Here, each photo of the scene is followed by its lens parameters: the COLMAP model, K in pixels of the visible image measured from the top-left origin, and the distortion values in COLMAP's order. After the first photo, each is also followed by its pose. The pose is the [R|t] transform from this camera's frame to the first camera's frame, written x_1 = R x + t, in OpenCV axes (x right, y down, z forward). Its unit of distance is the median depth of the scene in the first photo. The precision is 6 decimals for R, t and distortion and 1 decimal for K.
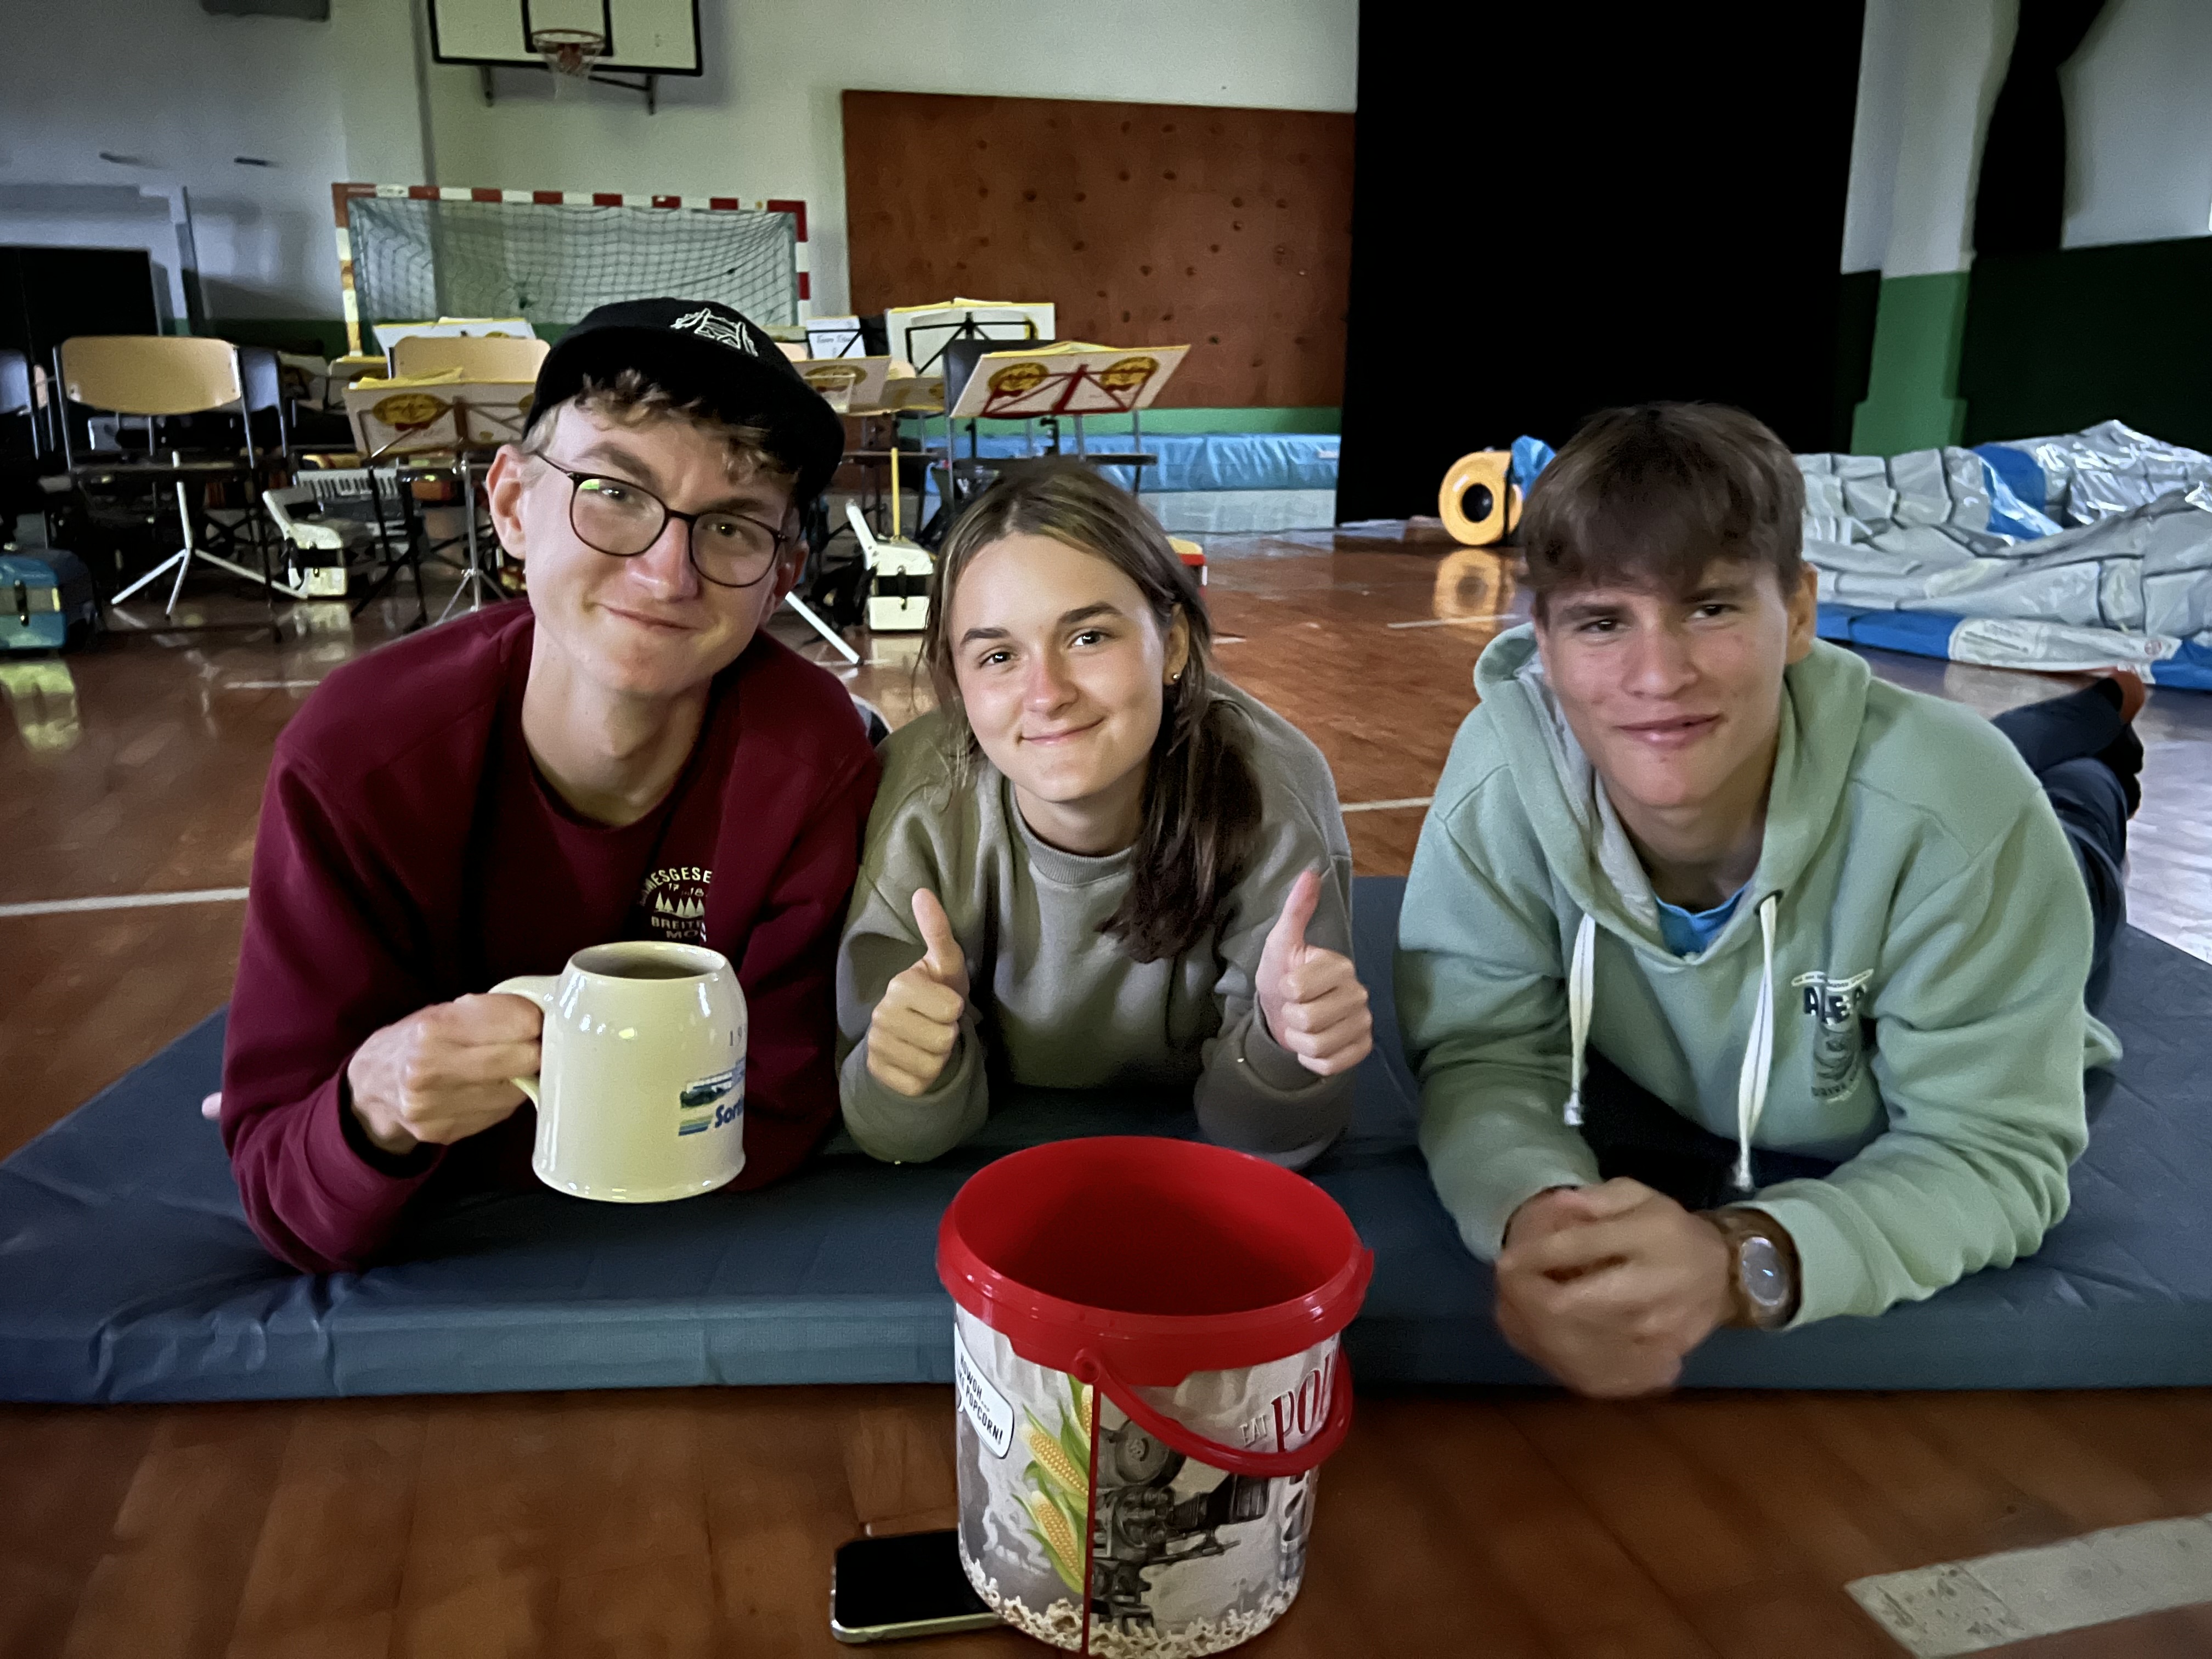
lens RADIAL K [[1673.8, 0, 1106.0], [0, 1673.8, 829.5], [0, 0, 1]] dist [0.039843, -0.038332]
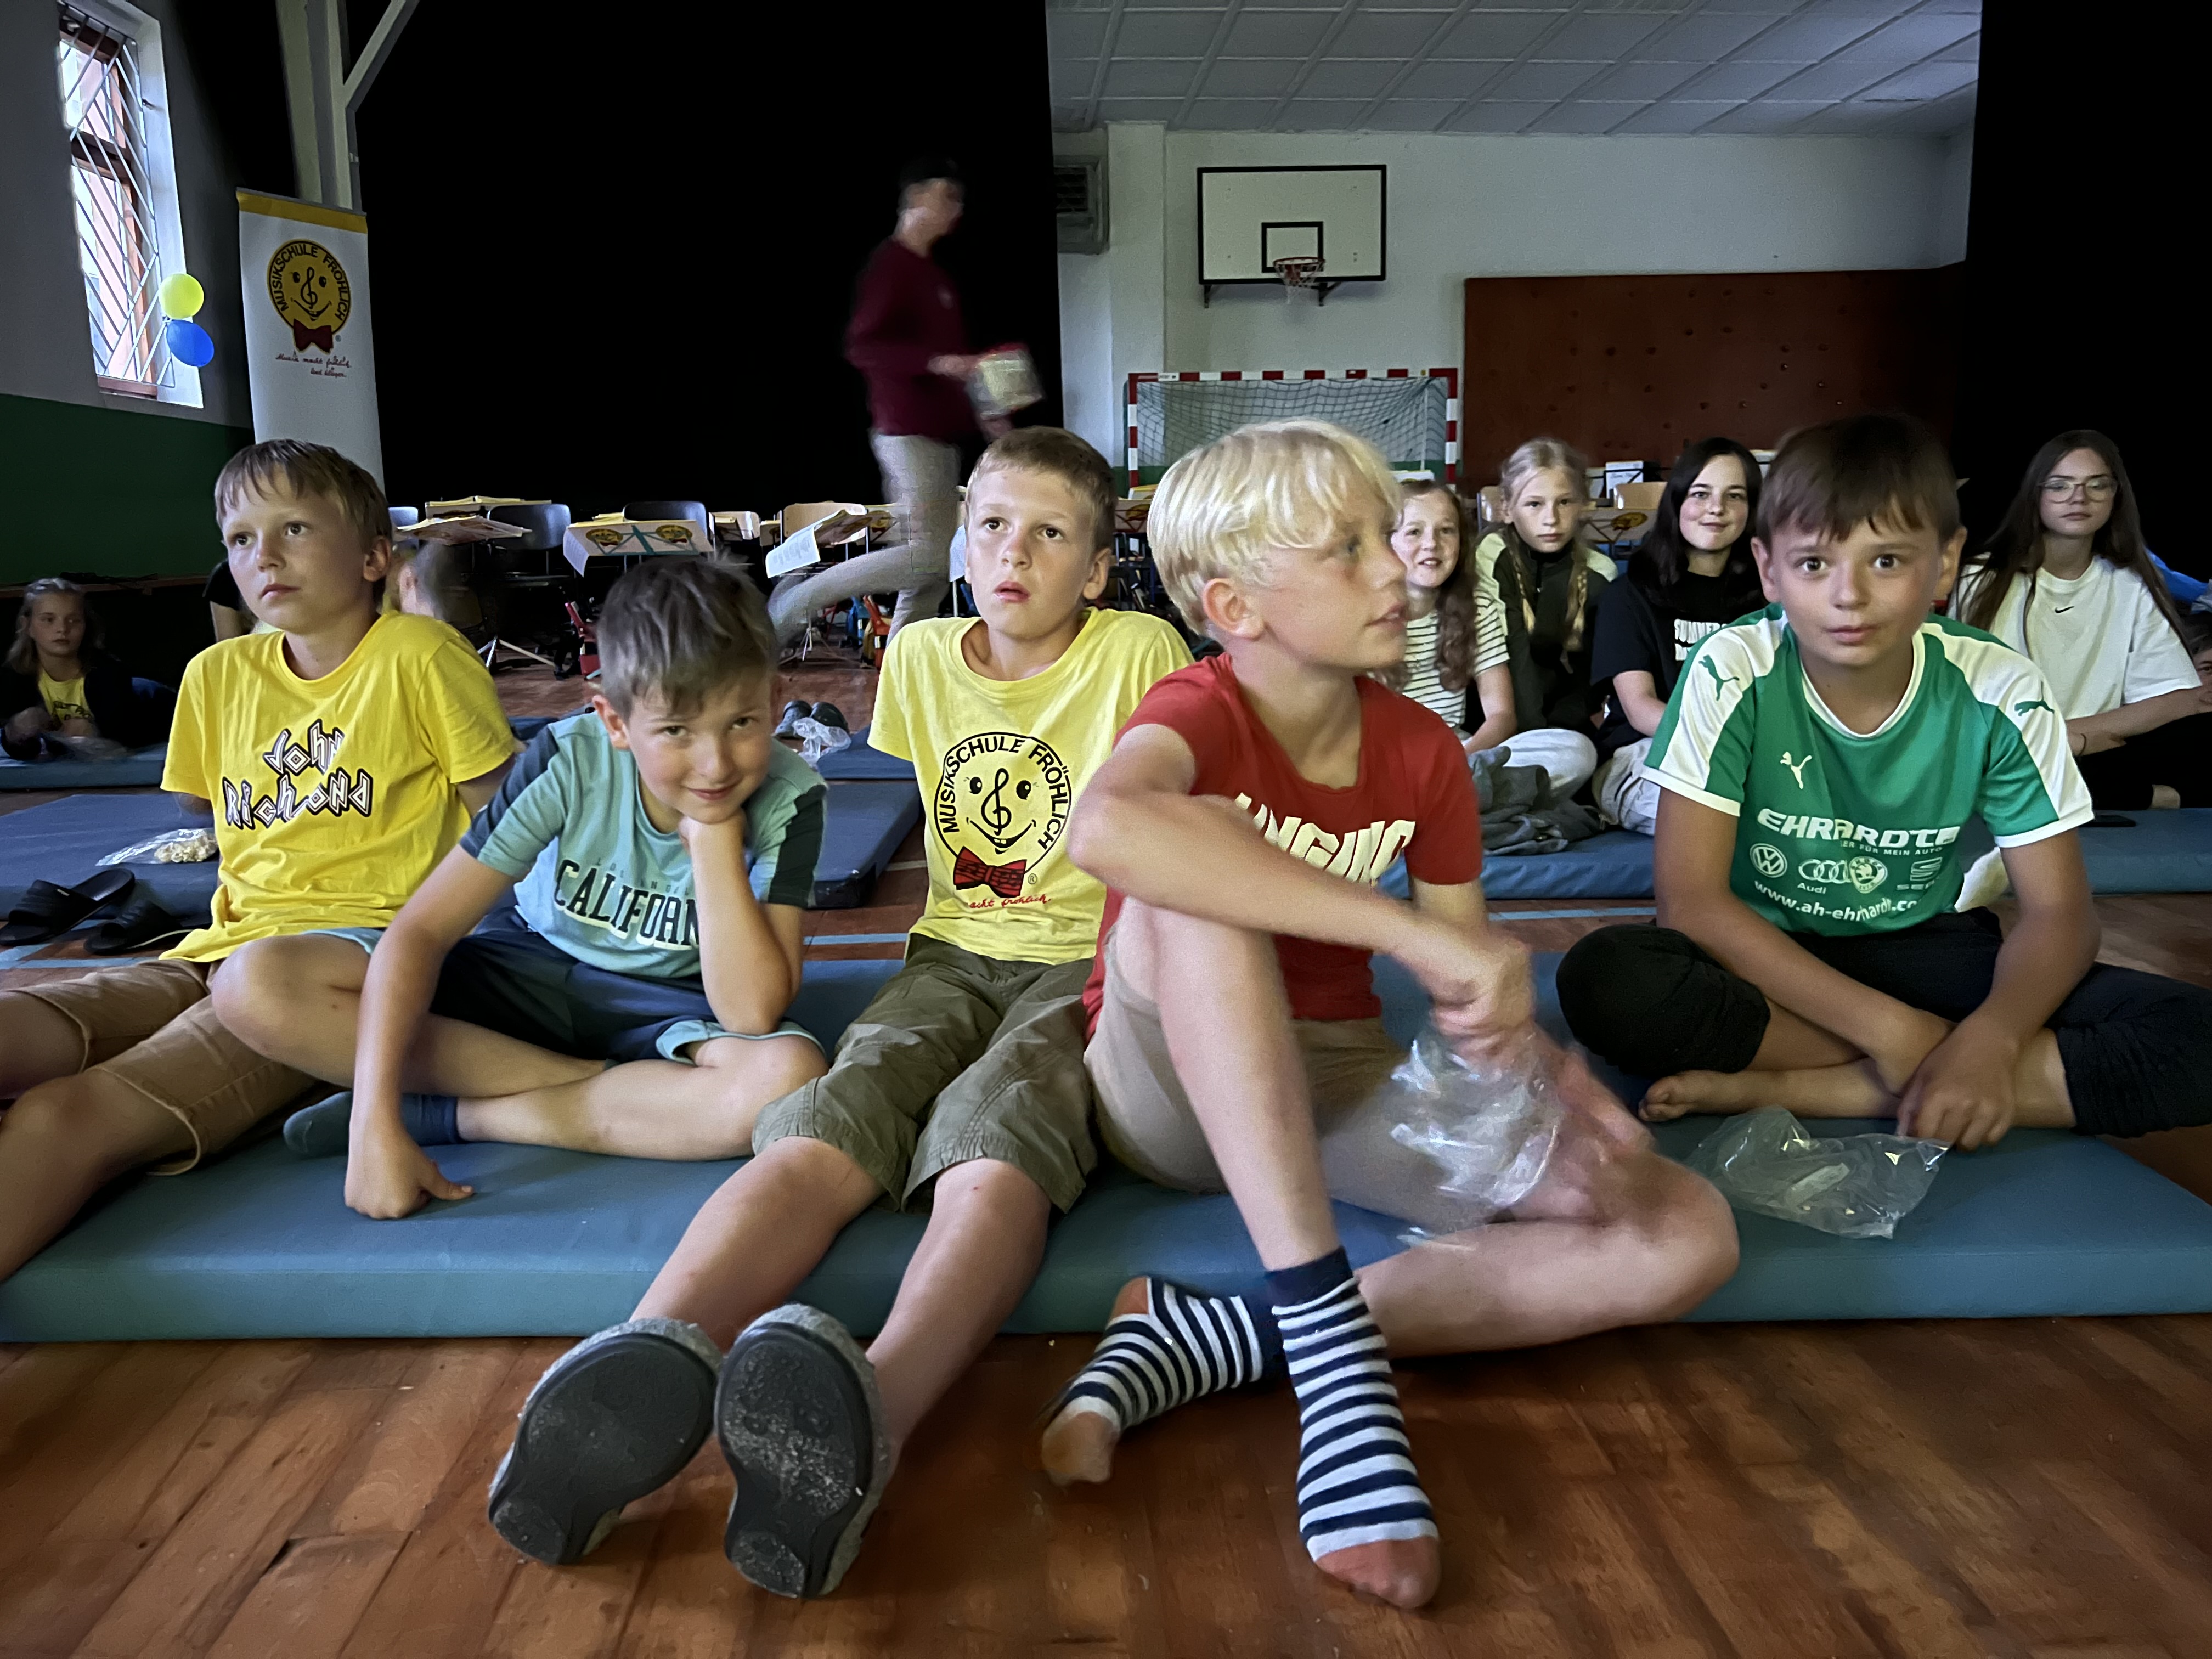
lens RADIAL K [[1680.0, 0, 1072.3], [0, 1680.0, 857.9], [0, 0, 1]] dist [0.019441, -0.030478]
pose [[0.974420, 0.024549, -0.223391, -0.171945], [-0.035843, 0.998268, -0.046642, 0.082159], [0.221859, 0.053456, 0.973612, -0.332142]]
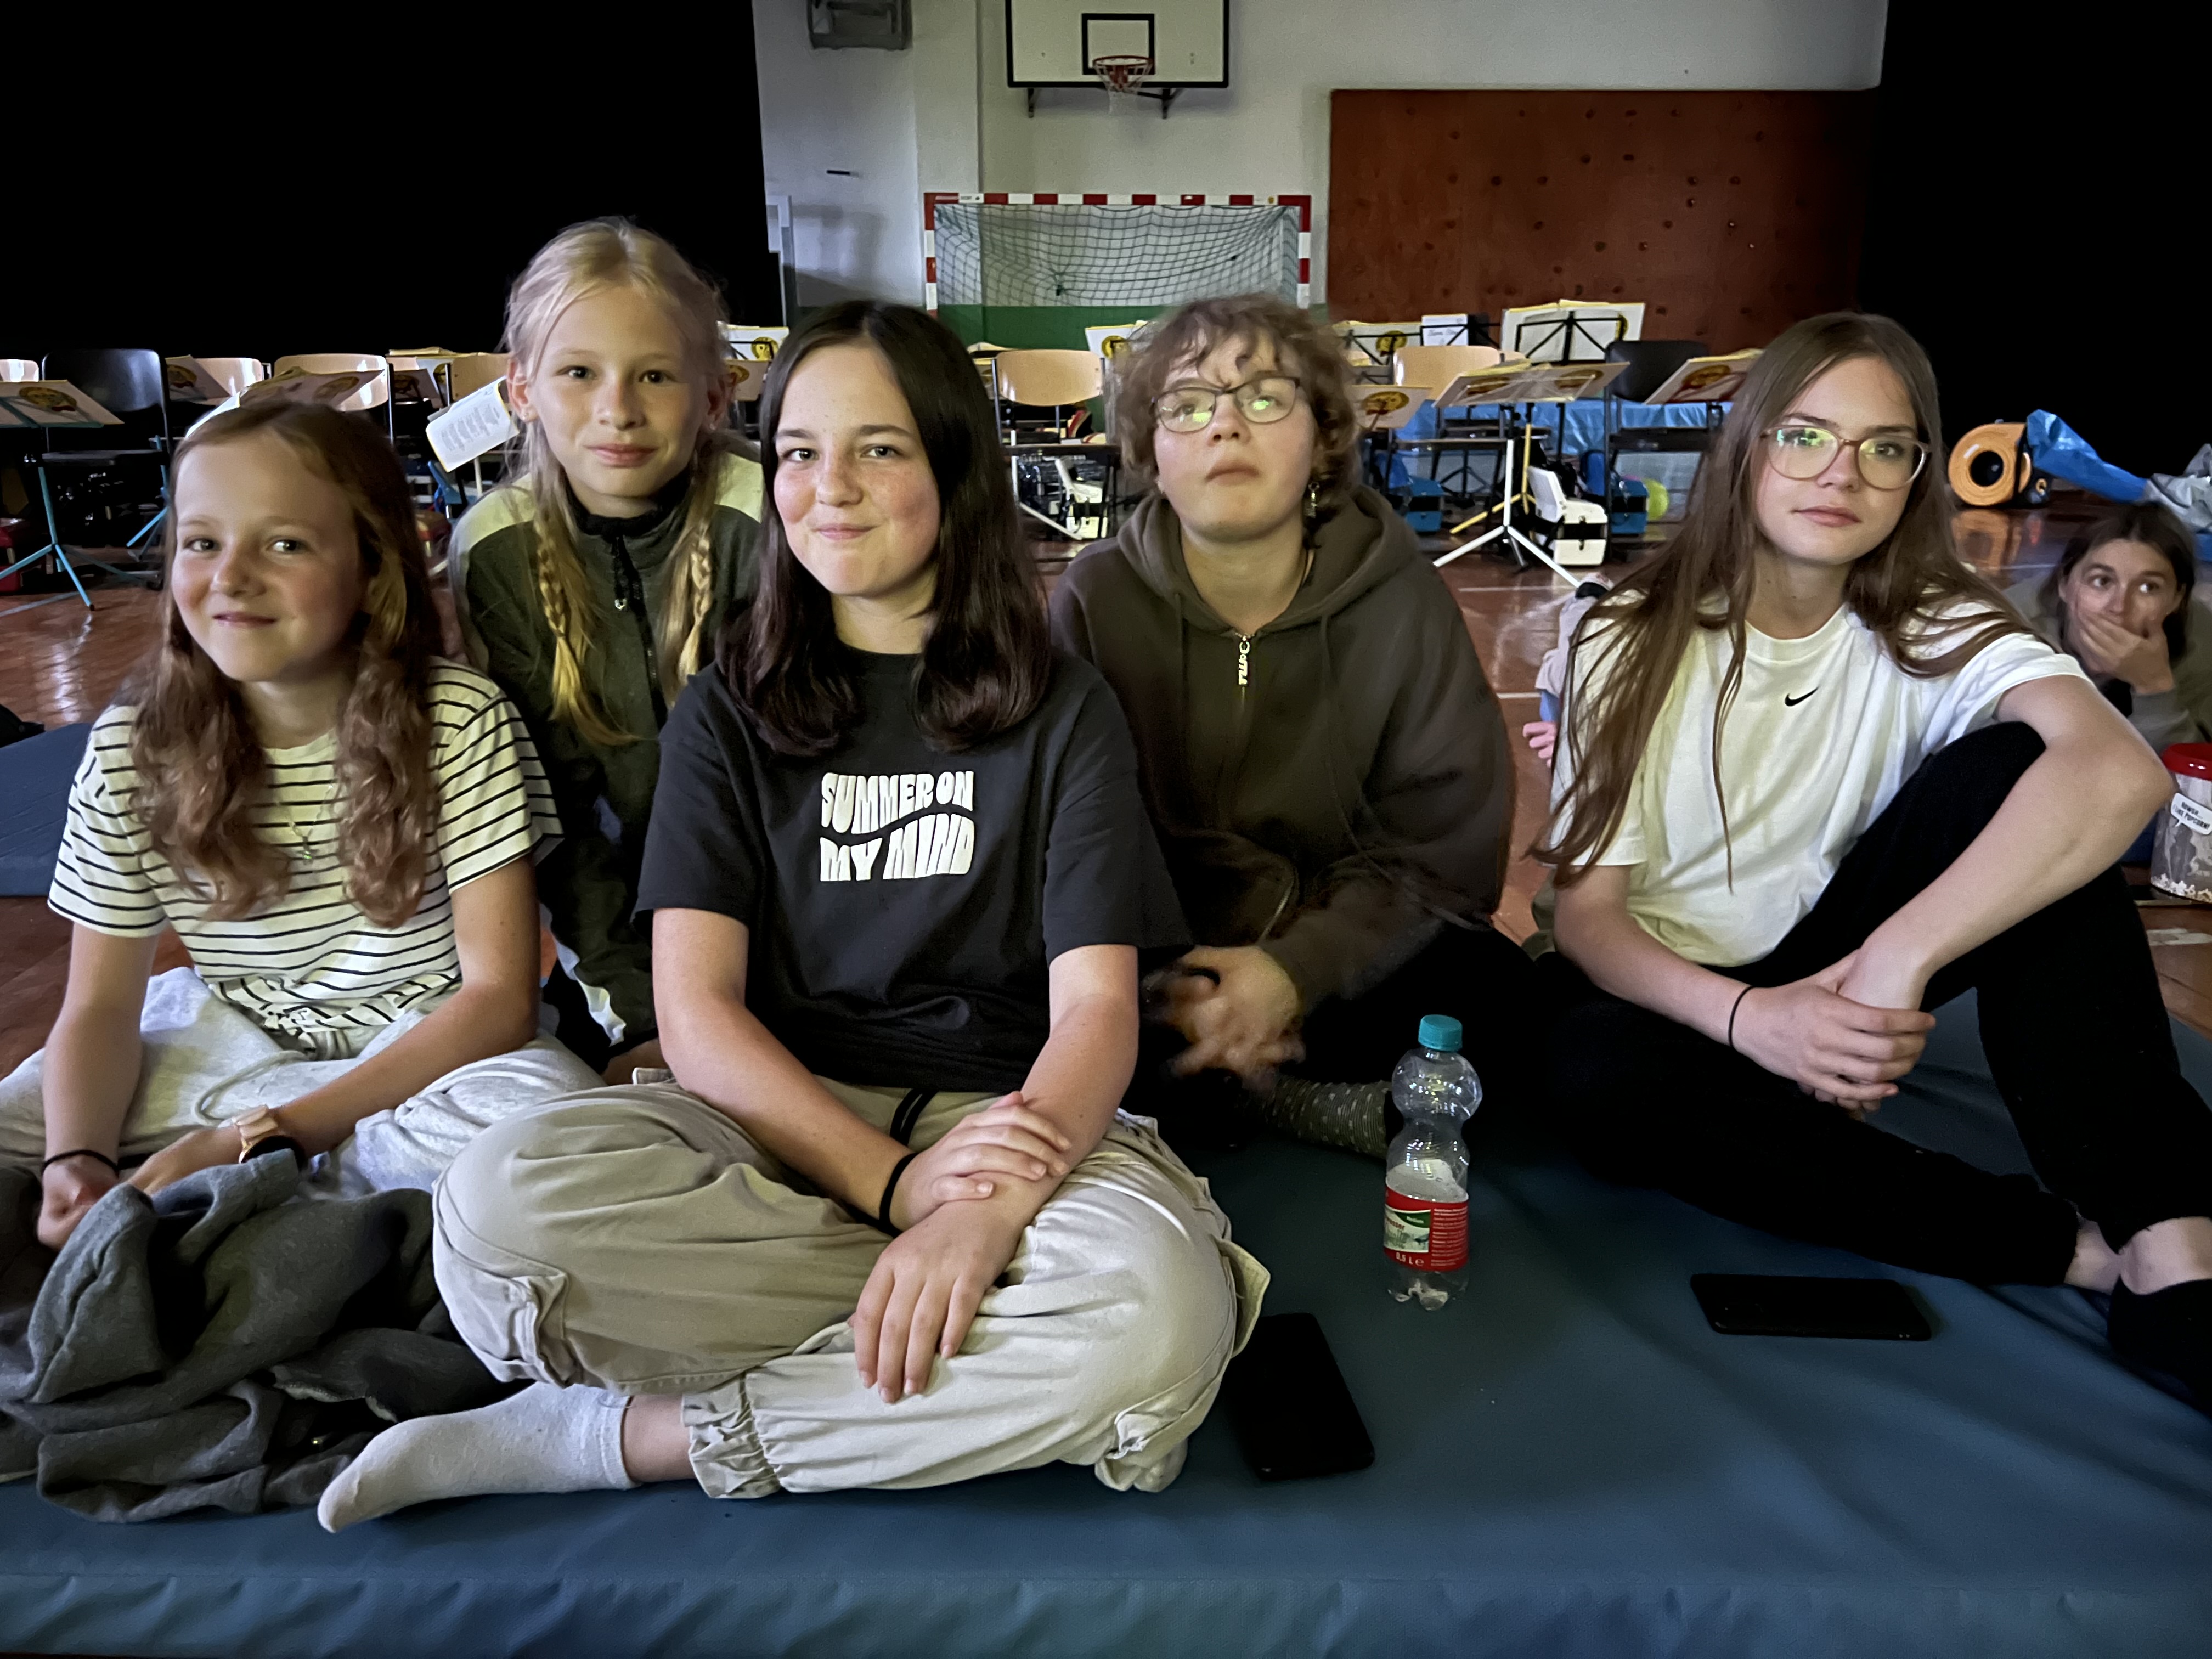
lens RADIAL K [[1707.5, 0, 1106.0], [0, 1707.5, 829.5], [0, 0, 1]] dist [0.015211, -0.000343]
pose [[0.984600, 0.042534, -0.169570, -0.103583], [-0.039130, 0.998961, 0.023365, 0.029405], [0.170388, -0.016370, 0.985241, -0.160471]]
